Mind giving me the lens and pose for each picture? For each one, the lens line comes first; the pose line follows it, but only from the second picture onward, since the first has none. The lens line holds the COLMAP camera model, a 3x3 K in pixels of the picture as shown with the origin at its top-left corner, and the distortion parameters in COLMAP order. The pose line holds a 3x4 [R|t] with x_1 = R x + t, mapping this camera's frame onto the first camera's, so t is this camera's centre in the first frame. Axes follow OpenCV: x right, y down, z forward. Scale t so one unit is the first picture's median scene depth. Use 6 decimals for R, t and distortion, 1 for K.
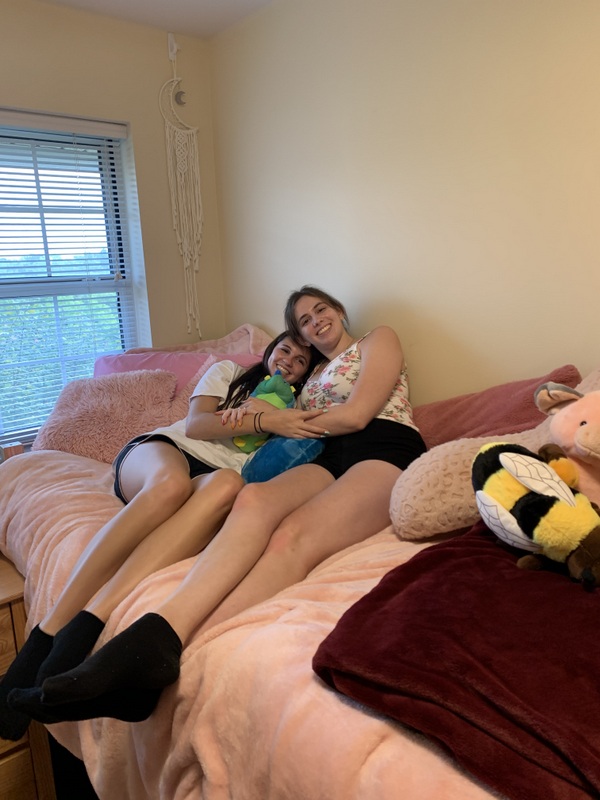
lens RADIAL K [[616.7, 0, 300.0], [0, 616.7, 400.0], [0, 0, 1]] dist [-0.004104, -0.000927]
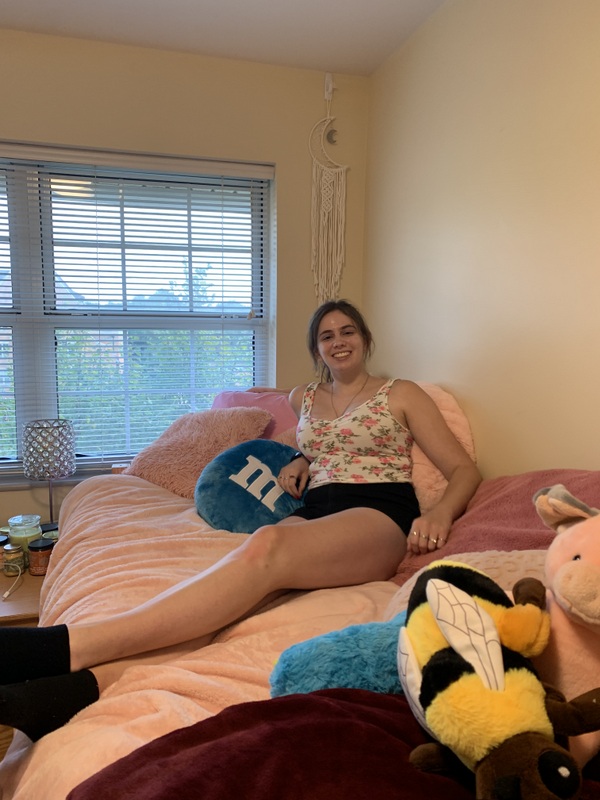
lens RADIAL K [[616.3, 0, 300.0], [0, 616.3, 400.0], [0, 0, 1]] dist [0.033441, -0.069597]
pose [[0.912112, 0.101777, -0.397106, 0.208486], [-0.132449, 0.989902, -0.050512, -0.025316], [0.387955, 0.098669, 0.916382, 0.139205]]
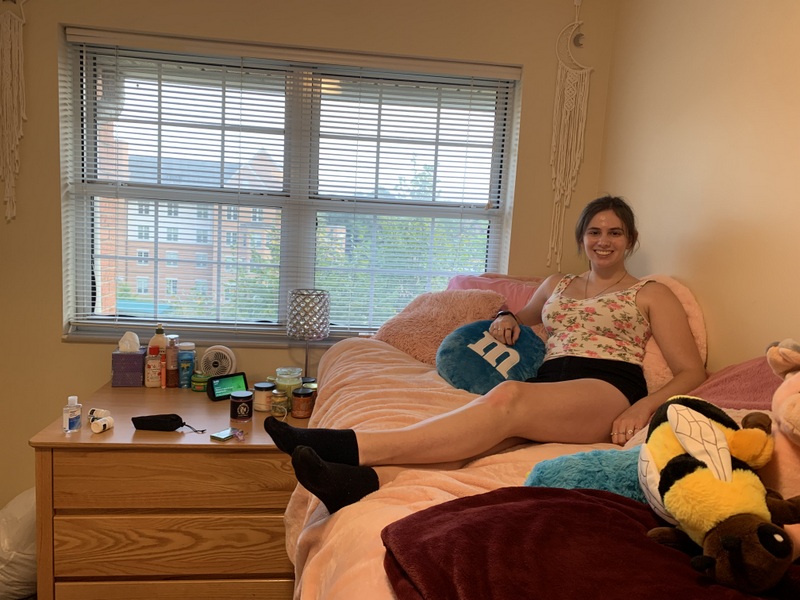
lens RADIAL K [[616.3, 0, 400.0], [0, 616.3, 300.0], [0, 0, 1]] dist [0.033441, -0.069597]
pose [[0.820849, 0.157851, -0.548900, 0.216678], [-0.202952, 0.978942, -0.021982, 0.020451], [0.533871, 0.129444, 0.835599, 0.035785]]
